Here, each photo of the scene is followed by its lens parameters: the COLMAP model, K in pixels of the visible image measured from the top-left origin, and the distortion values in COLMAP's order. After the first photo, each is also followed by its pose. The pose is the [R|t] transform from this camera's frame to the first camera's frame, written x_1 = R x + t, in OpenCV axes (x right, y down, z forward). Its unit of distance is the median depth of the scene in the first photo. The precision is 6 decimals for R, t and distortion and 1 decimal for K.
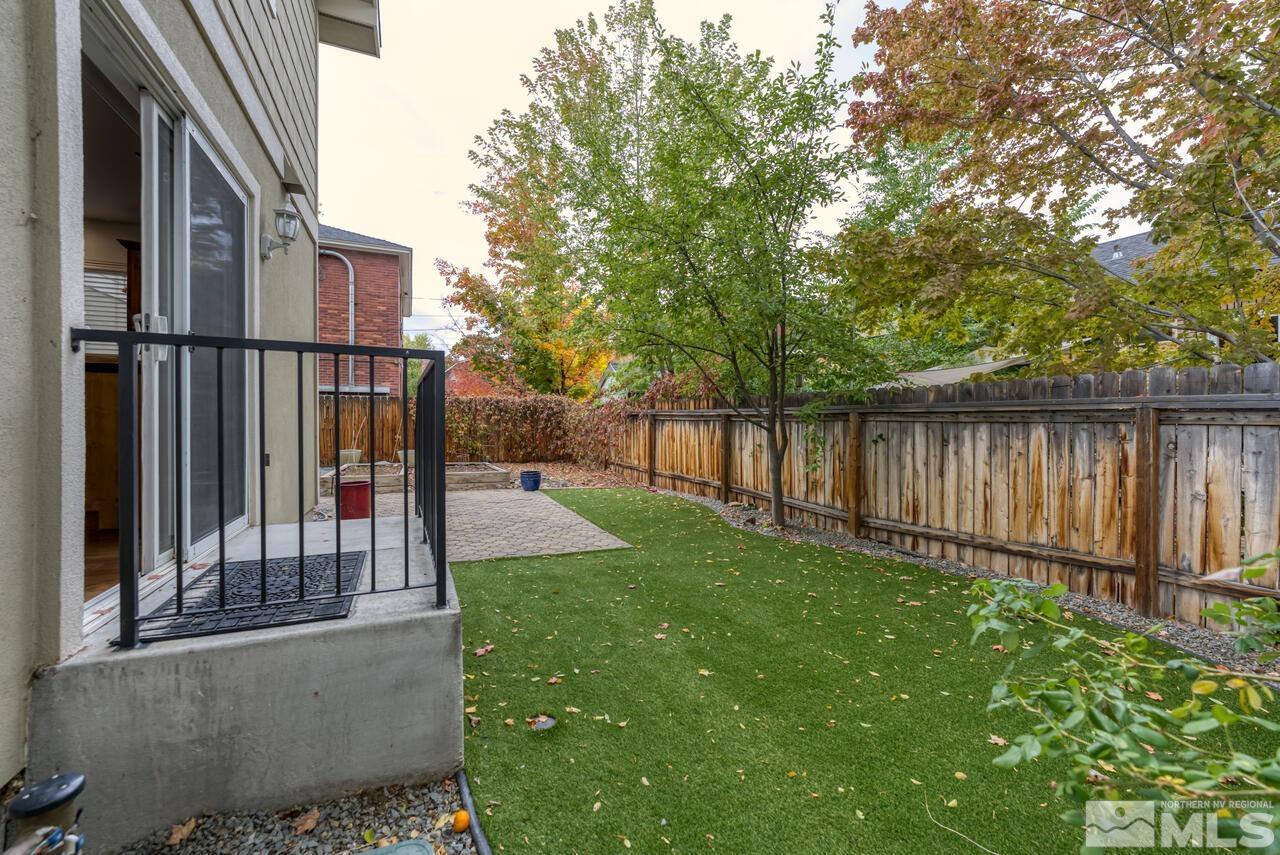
lens RADIAL K [[515.3, 0, 635.2], [0, 515.3, 419.1], [0, 0, 1]] dist [-0.001540, 0.000655]
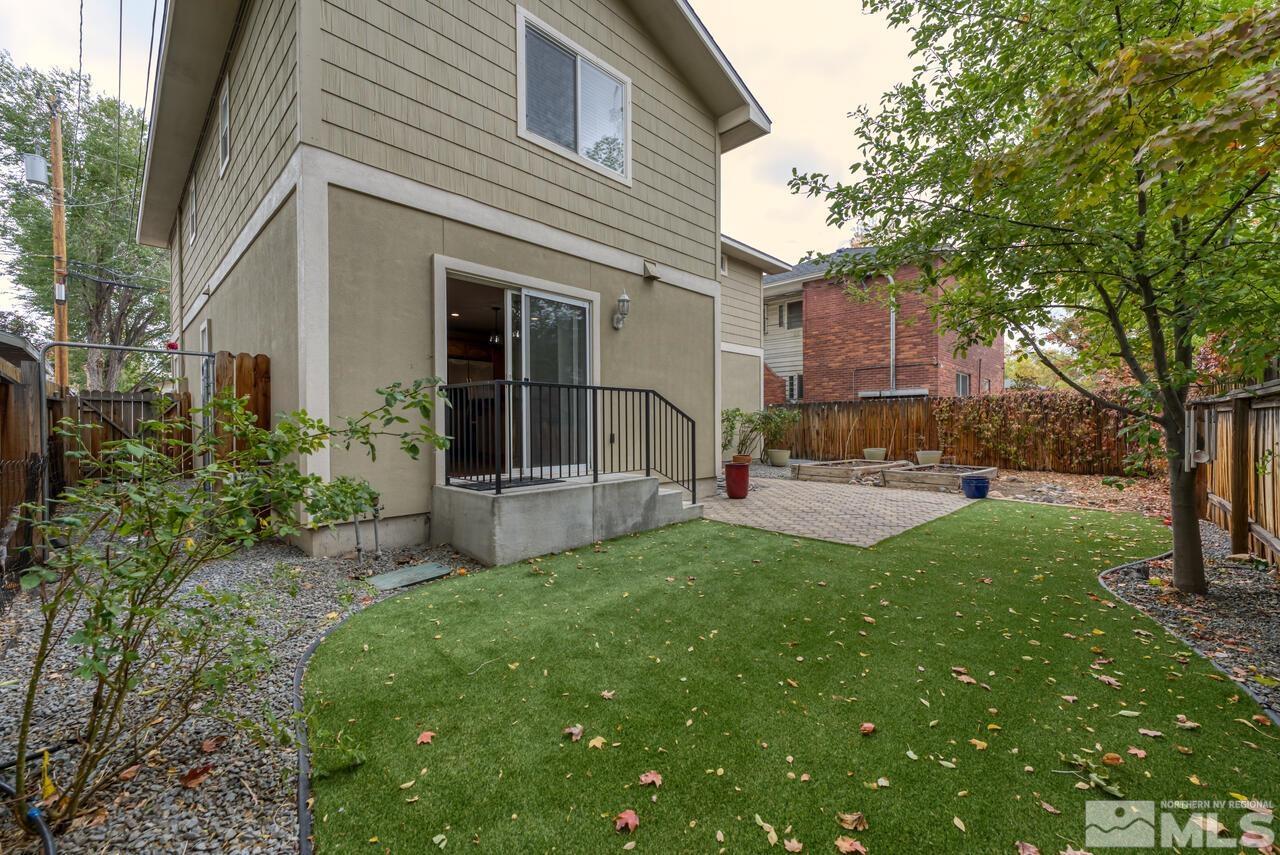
lens RADIAL K [[515.3, 0, 637.3], [0, 515.3, 432.3], [0, 0, 1]] dist [-0.001540, 0.000655]
pose [[0.373865, 0.007290, -0.927455, 0.468648], [0.006659, 0.999922, 0.010544, 0.017273], [0.927459, -0.010118, 0.373787, 0.177434]]
